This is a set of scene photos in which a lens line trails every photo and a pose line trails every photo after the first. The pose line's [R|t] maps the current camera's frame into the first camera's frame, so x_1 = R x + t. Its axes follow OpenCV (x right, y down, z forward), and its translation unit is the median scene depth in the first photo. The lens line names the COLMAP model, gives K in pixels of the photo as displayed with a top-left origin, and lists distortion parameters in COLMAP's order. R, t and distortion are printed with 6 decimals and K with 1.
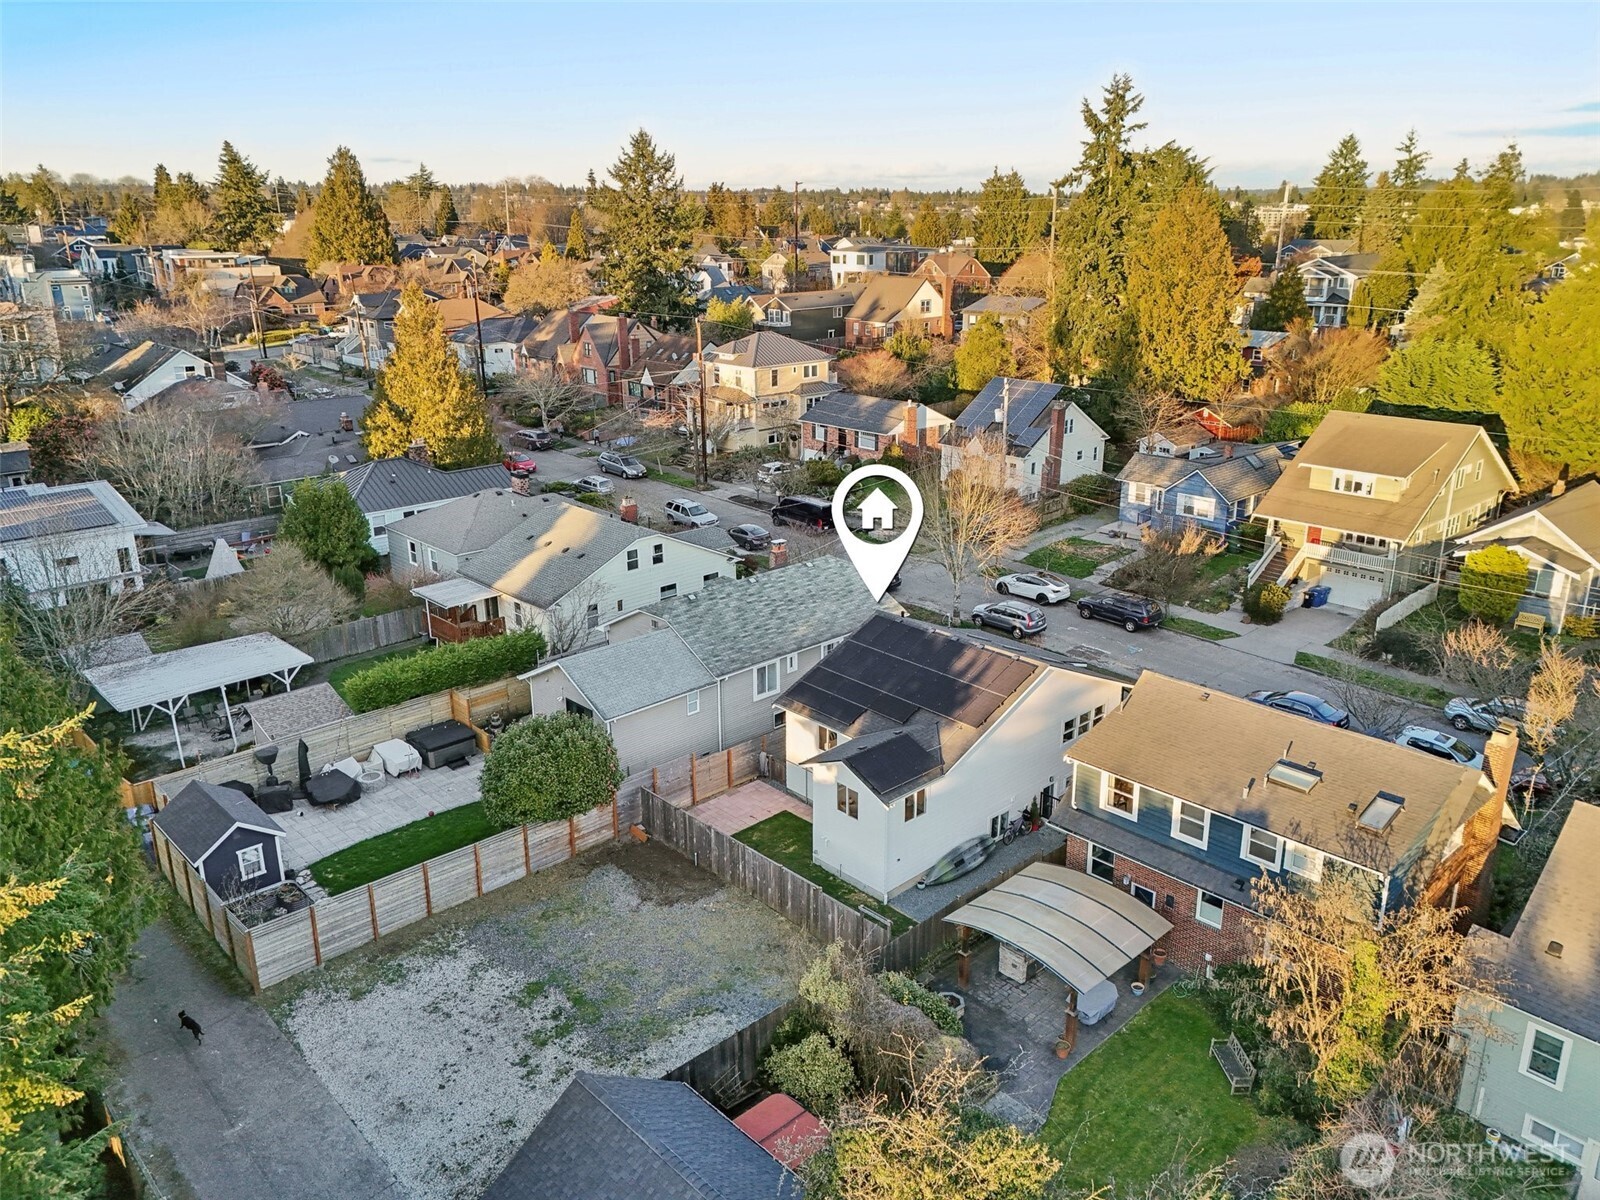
lens RADIAL K [[1225.9, 0, 800.0], [0, 1225.9, 600.0], [0, 0, 1]] dist [0.108785, -0.152110]
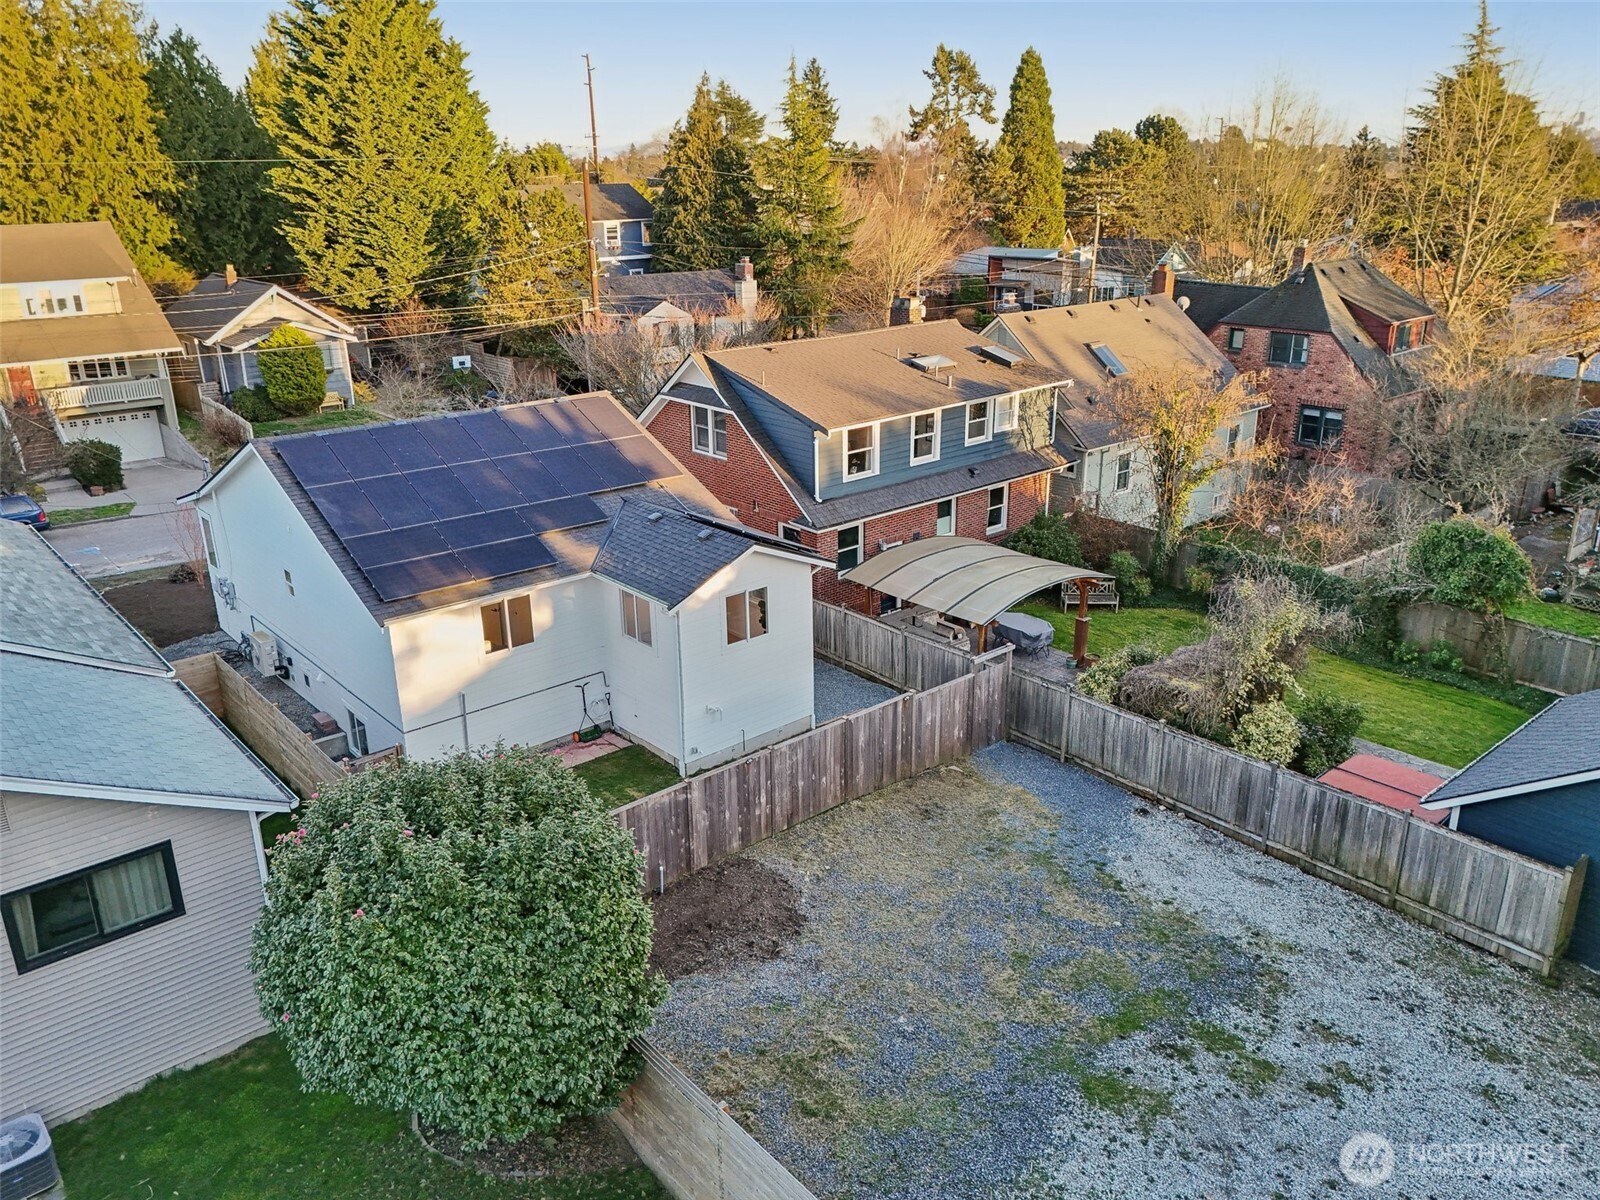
lens RADIAL K [[1225.9, 0, 800.0], [0, 1225.9, 600.0], [0, 0, 1]] dist [0.108785, -0.152110]
pose [[0.045101, -0.331482, 0.942383, -0.602410], [0.331487, 0.894860, 0.298901, -0.016055], [-0.942381, 0.298907, 0.150241, 1.016279]]
